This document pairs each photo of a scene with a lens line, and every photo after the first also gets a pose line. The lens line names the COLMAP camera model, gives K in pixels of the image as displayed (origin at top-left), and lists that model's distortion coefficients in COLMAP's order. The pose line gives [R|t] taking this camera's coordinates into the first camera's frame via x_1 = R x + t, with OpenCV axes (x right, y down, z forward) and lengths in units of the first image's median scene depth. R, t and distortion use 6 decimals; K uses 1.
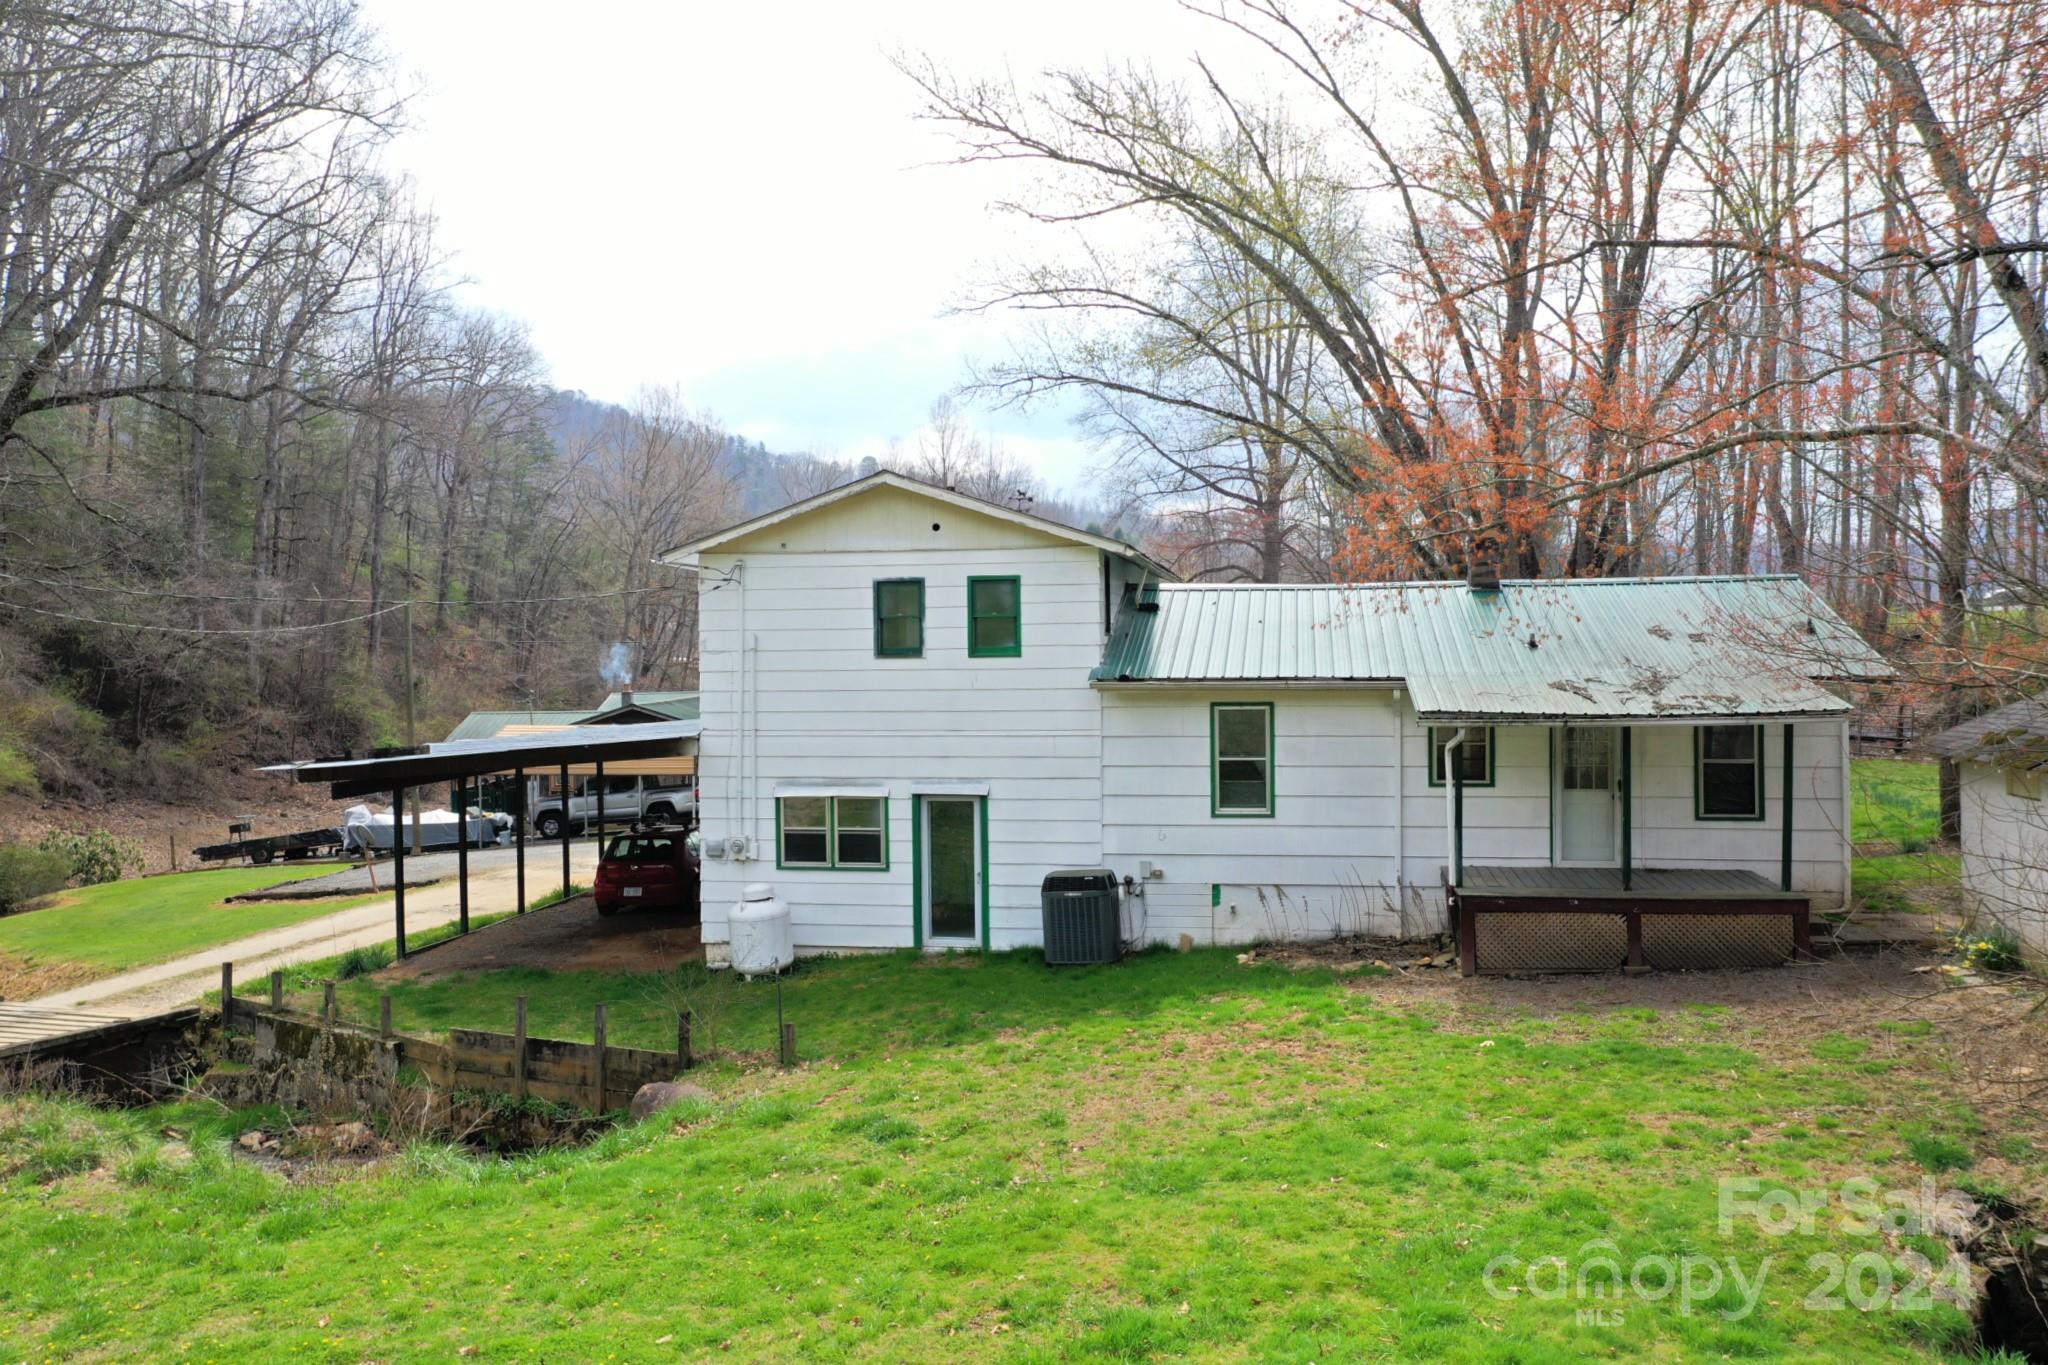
lens RADIAL K [[1712.7, 0, 1024.0], [0, 1712.7, 682.5], [0, 0, 1]] dist [0.009543, 0.004882]
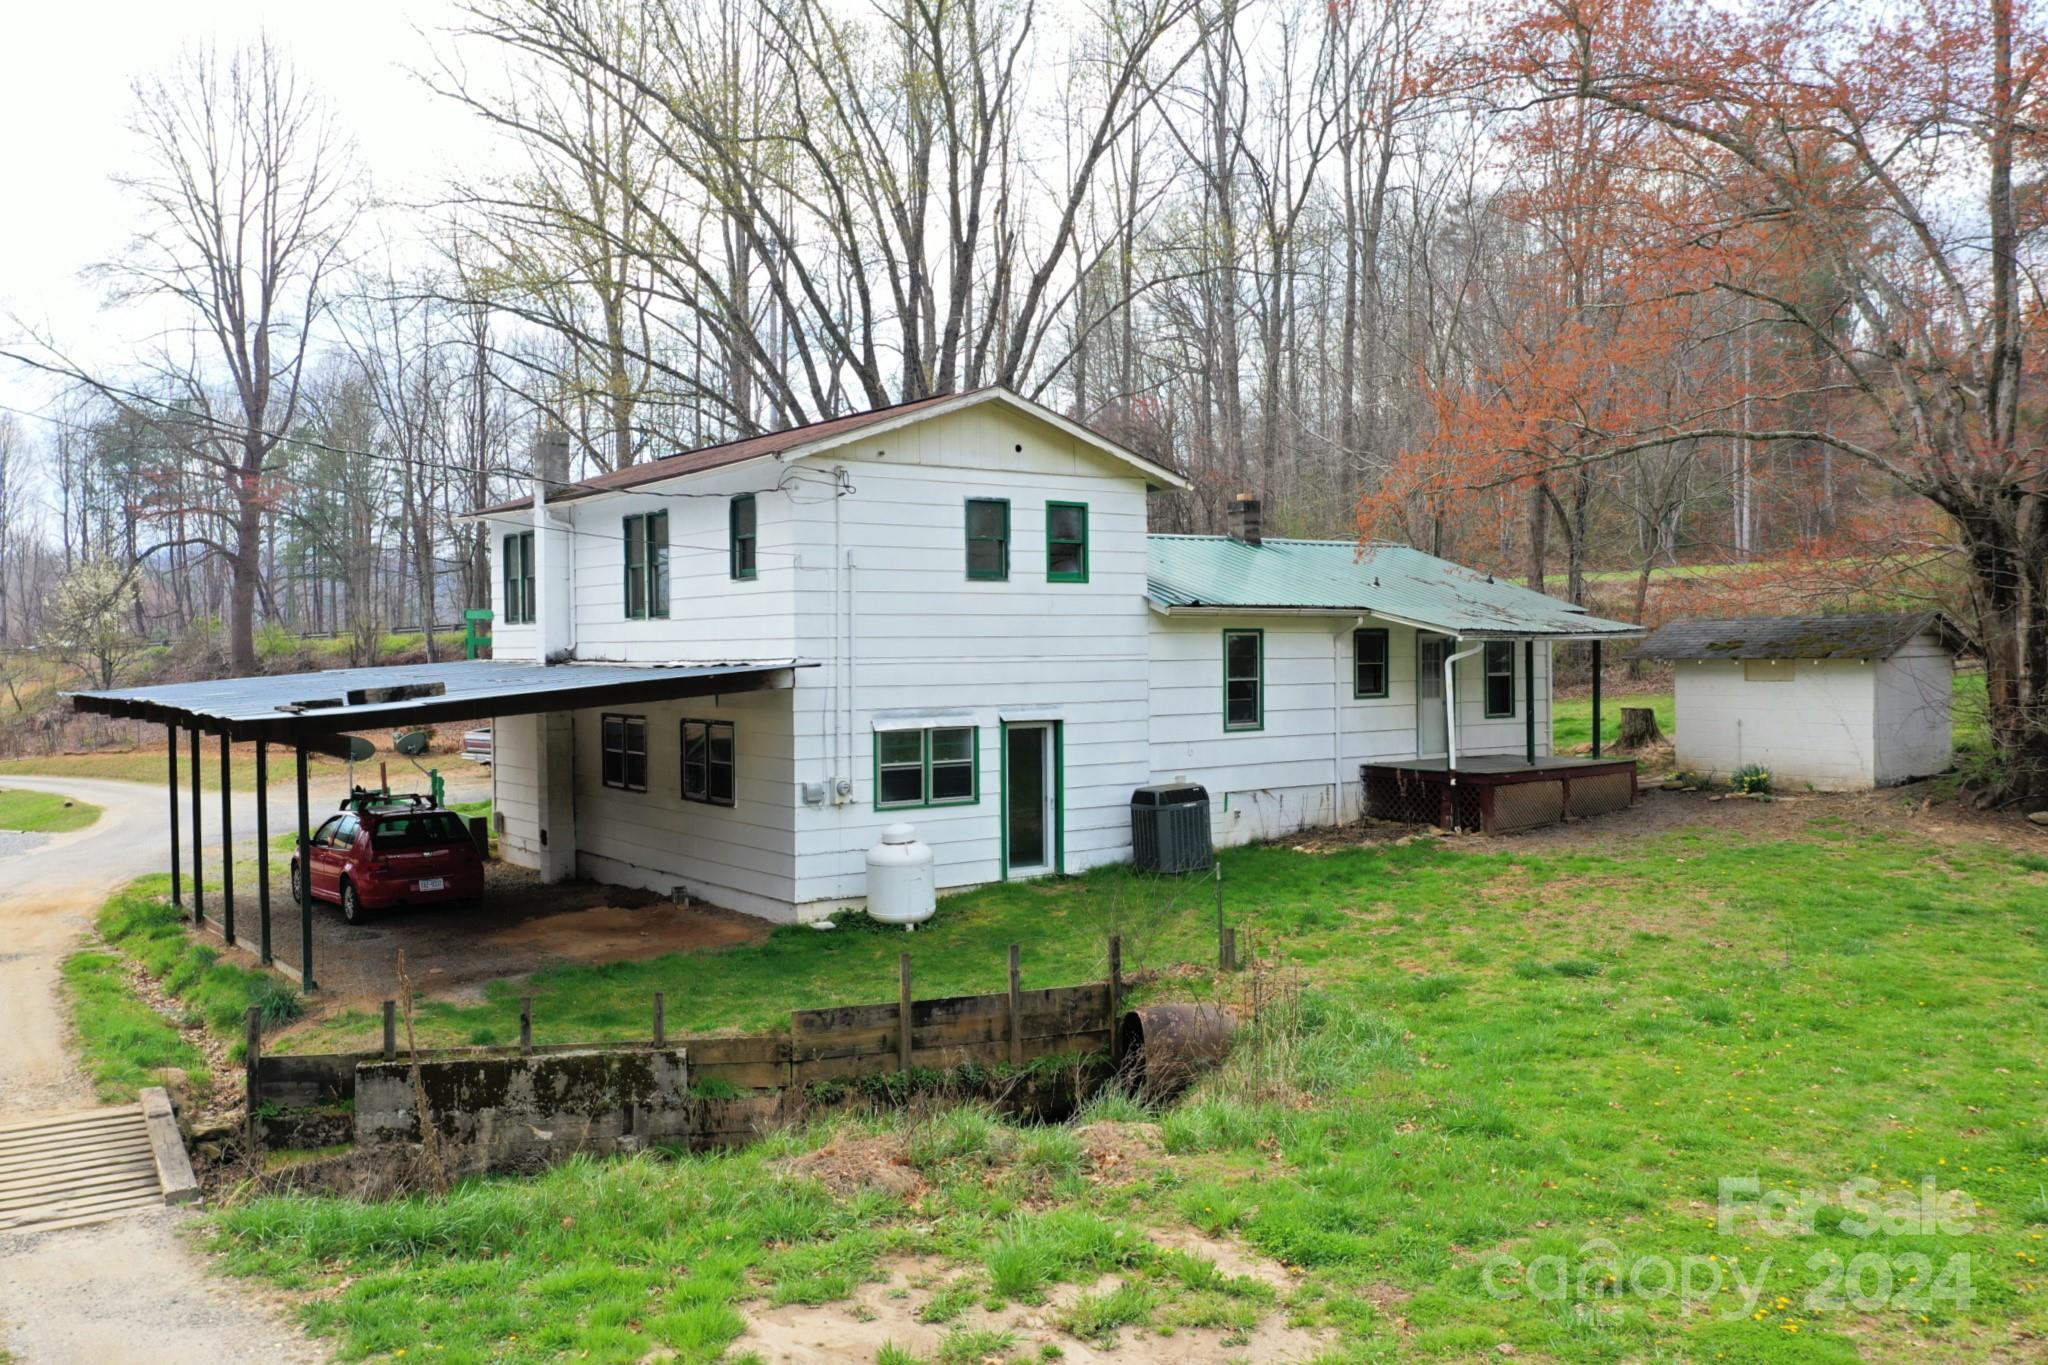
lens RADIAL K [[1712.7, 0, 1024.0], [0, 1712.7, 682.5], [0, 0, 1]] dist [0.009543, 0.004882]
pose [[0.671288, -0.009077, 0.741141, -0.775263], [0.019230, 0.999802, -0.005173, 0.048333], [-0.740947, 0.017725, 0.671330, 0.340620]]
